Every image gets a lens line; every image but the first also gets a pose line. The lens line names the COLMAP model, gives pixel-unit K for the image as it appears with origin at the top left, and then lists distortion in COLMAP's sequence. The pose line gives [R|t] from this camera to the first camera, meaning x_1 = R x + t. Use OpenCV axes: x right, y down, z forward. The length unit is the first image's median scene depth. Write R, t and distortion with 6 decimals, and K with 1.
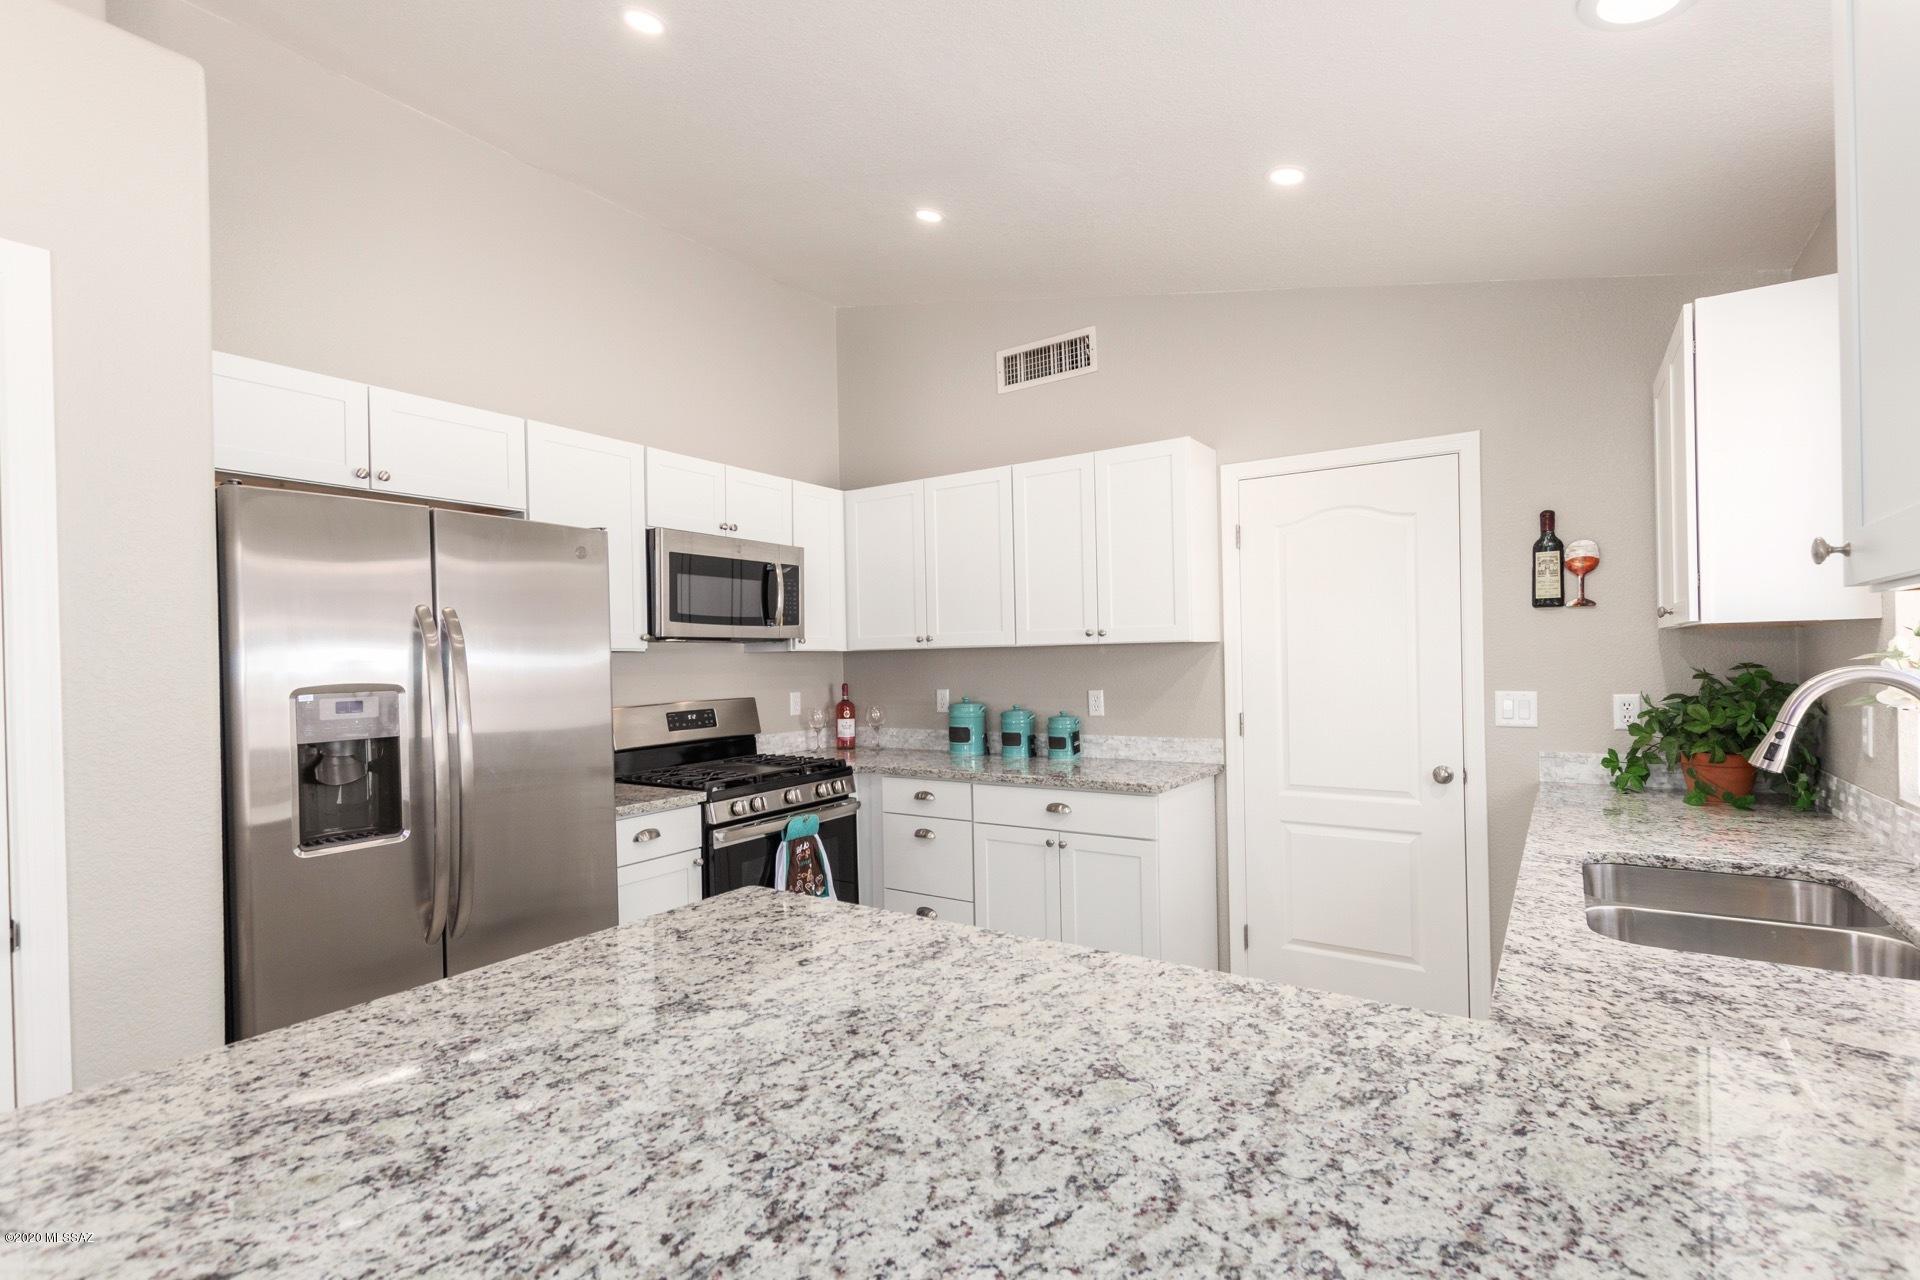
lens RADIAL K [[902.7, 0, 960.5], [0, 902.7, 653.9], [0, 0, 1]] dist [0.017226, 0.000307]
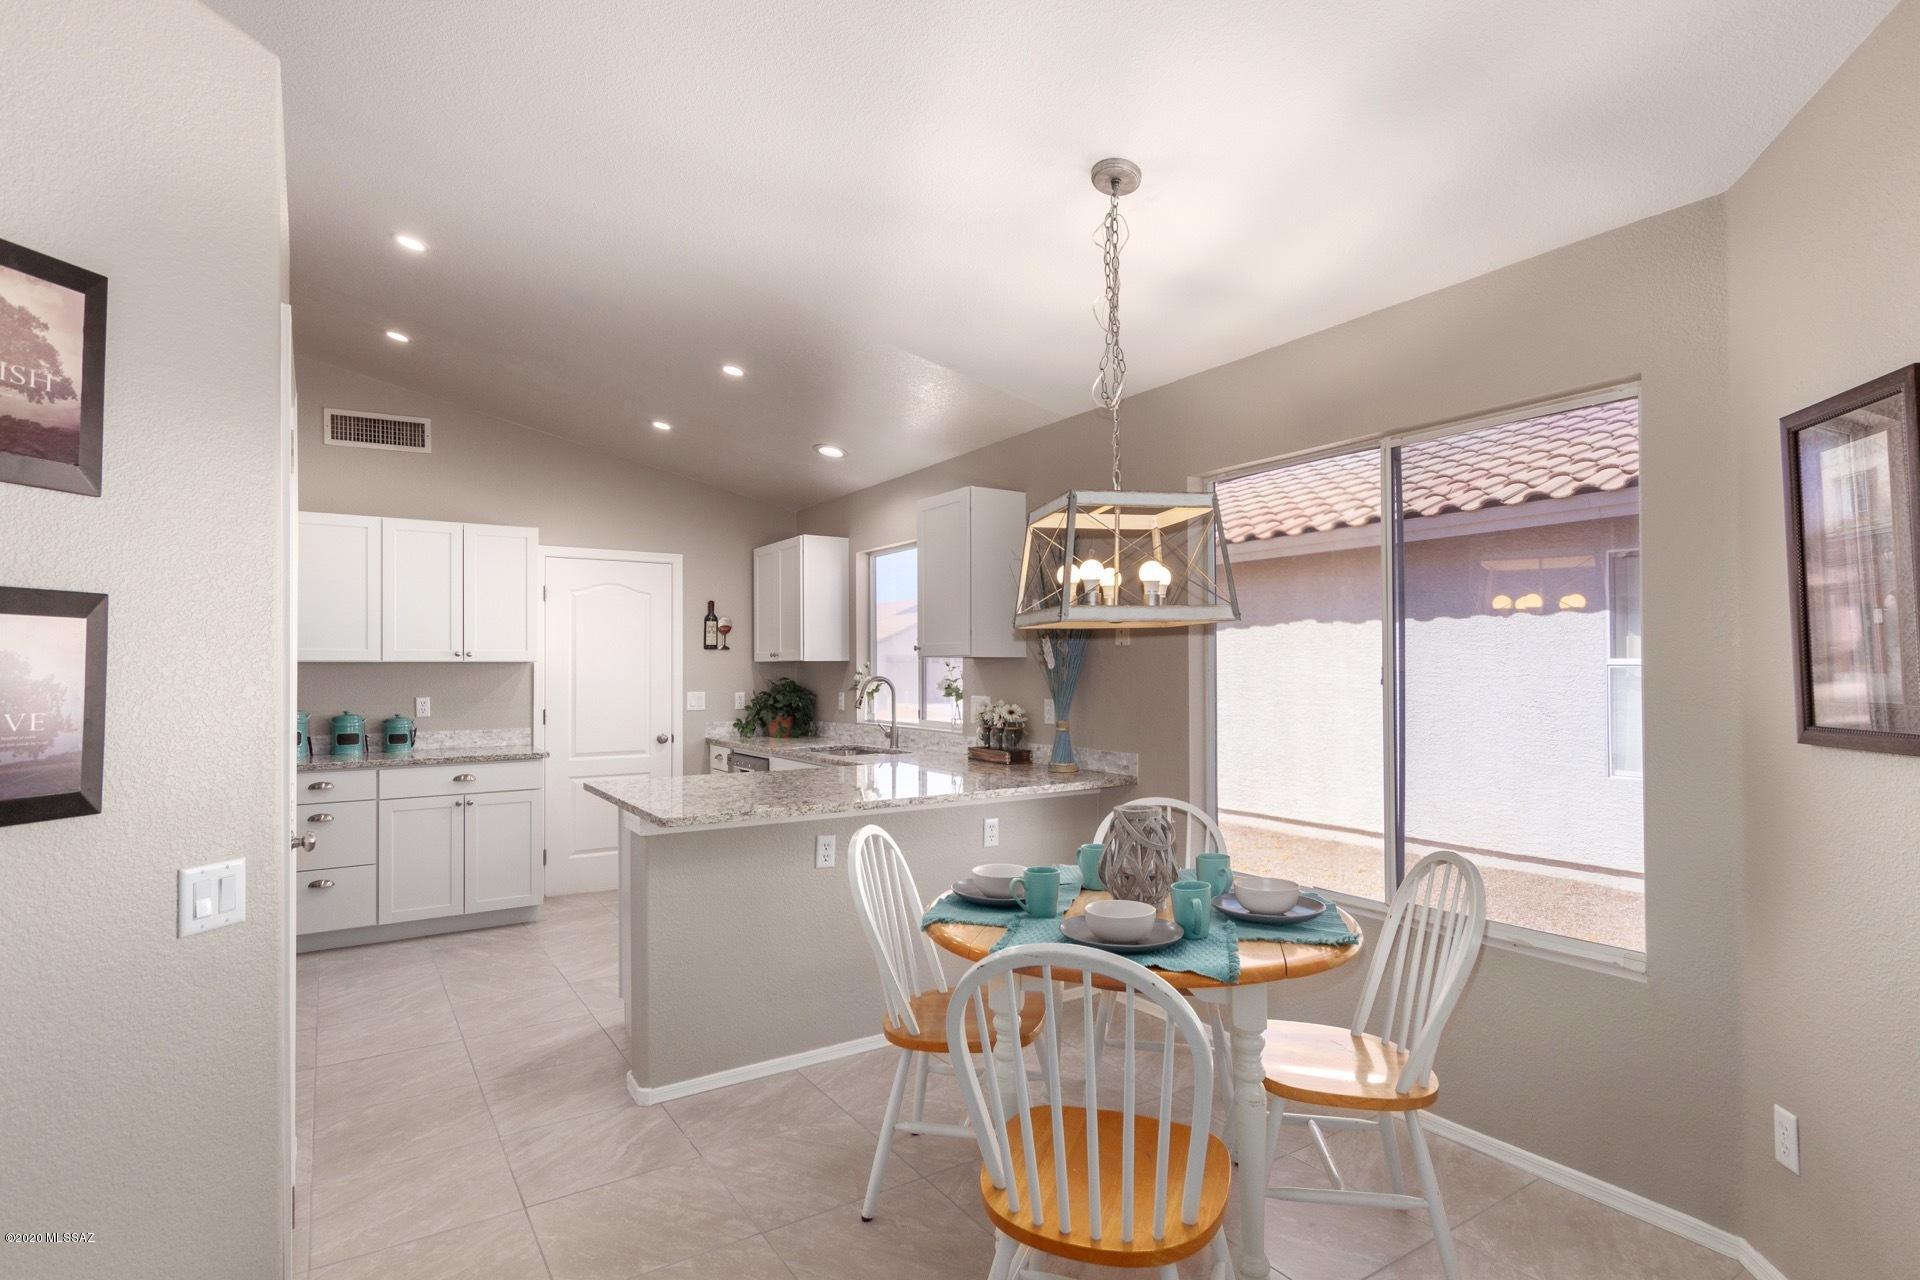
lens RADIAL K [[963.4, 0, 960.1], [0, 963.4, 655.6], [0, 0, 1]] dist [0.003920, 0.000015]
pose [[0.393888, 0.032744, 0.918575, -0.915095], [-0.004833, 0.999425, -0.033553, 0.025828], [-0.919146, 0.008776, 0.393820, -0.282519]]
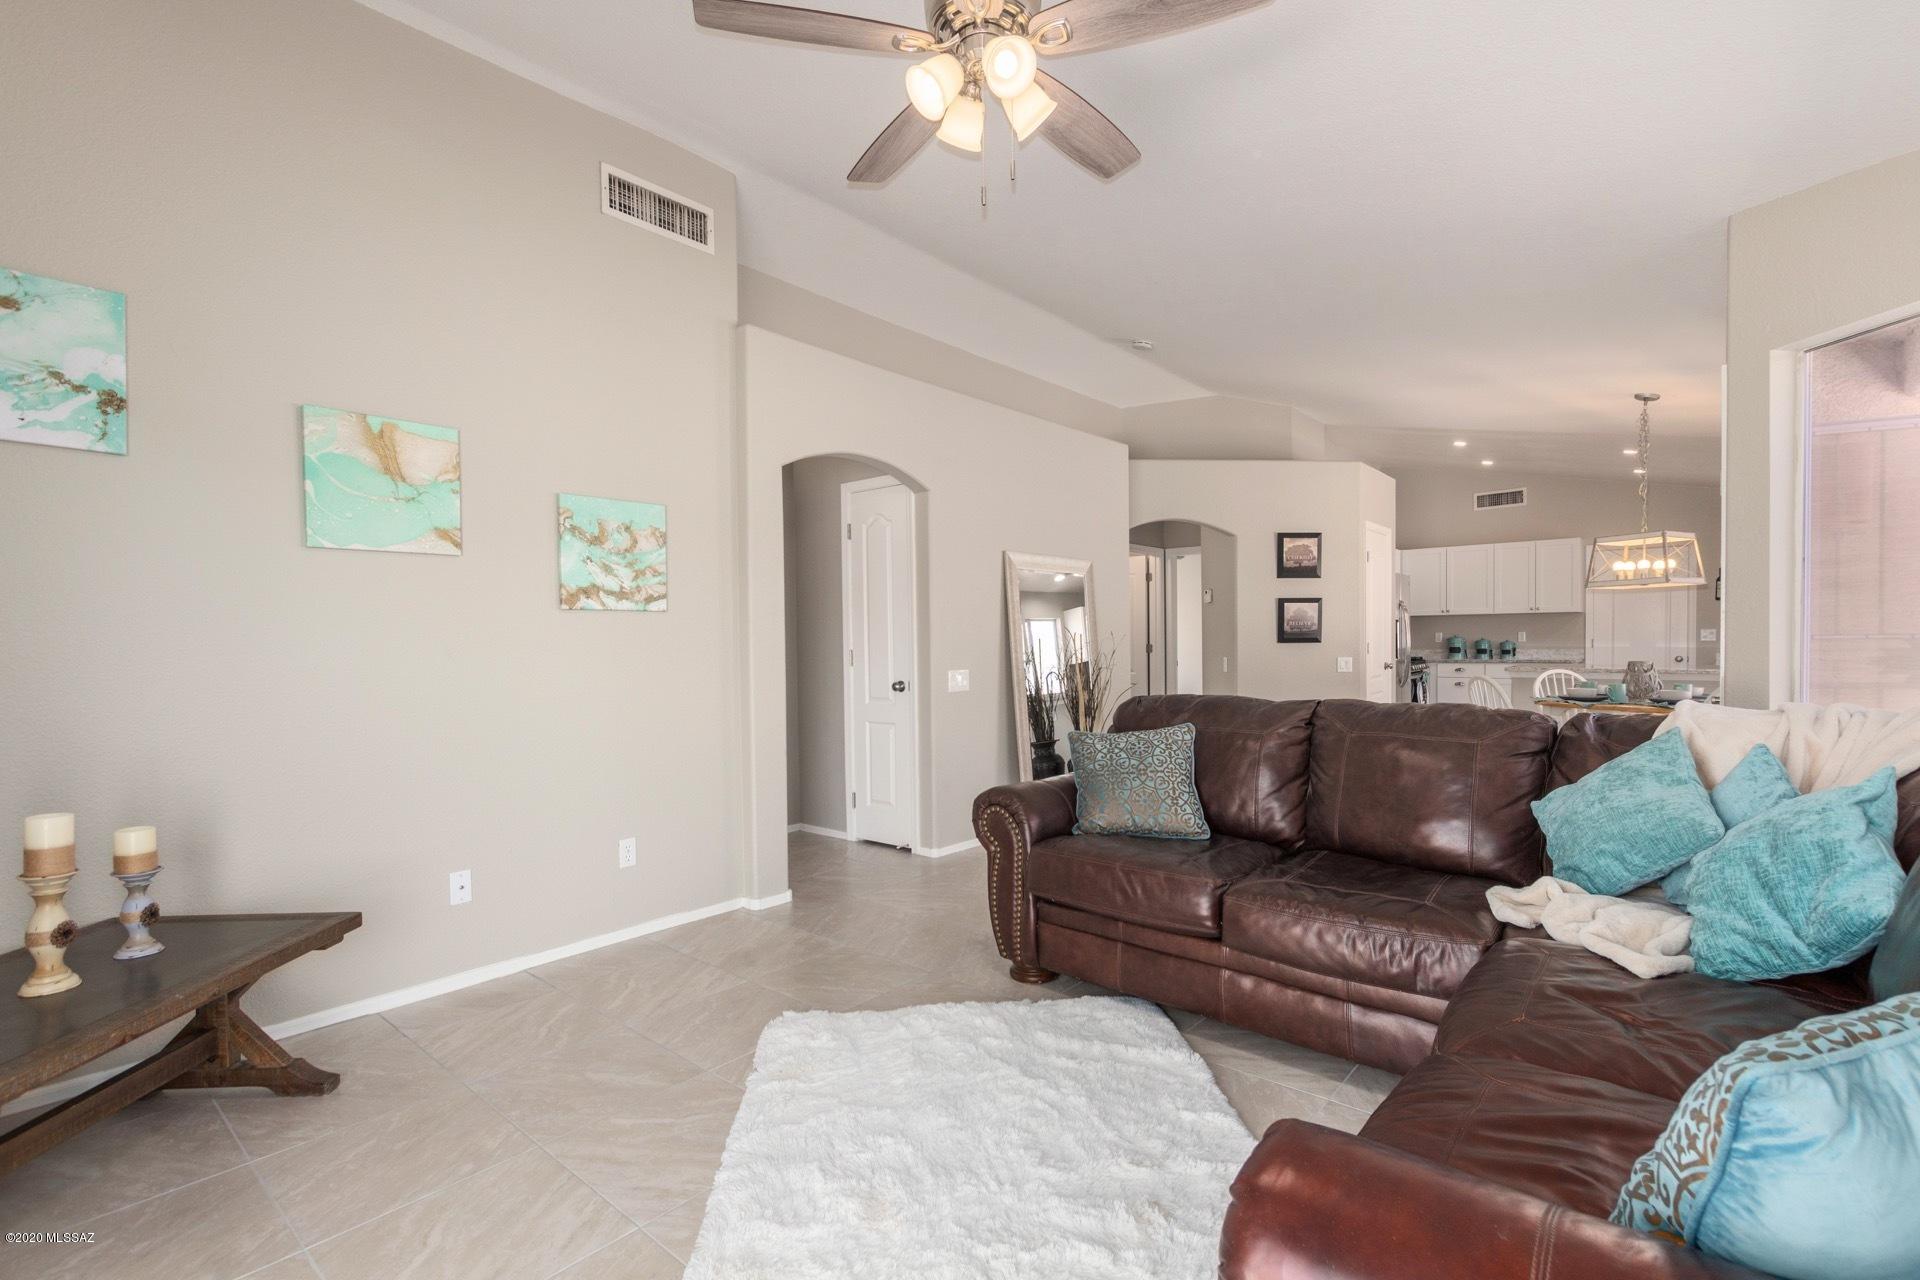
lens RADIAL K [[902.7, 0, 959.4], [0, 902.7, 645.7], [0, 0, 1]] dist [0.017226, 0.000307]
pose [[0.992982, 0.015626, -0.117232, -1.242260], [-0.014573, 0.999845, 0.009837, 0.086691], [0.117368, -0.008059, 0.993056, -1.904061]]
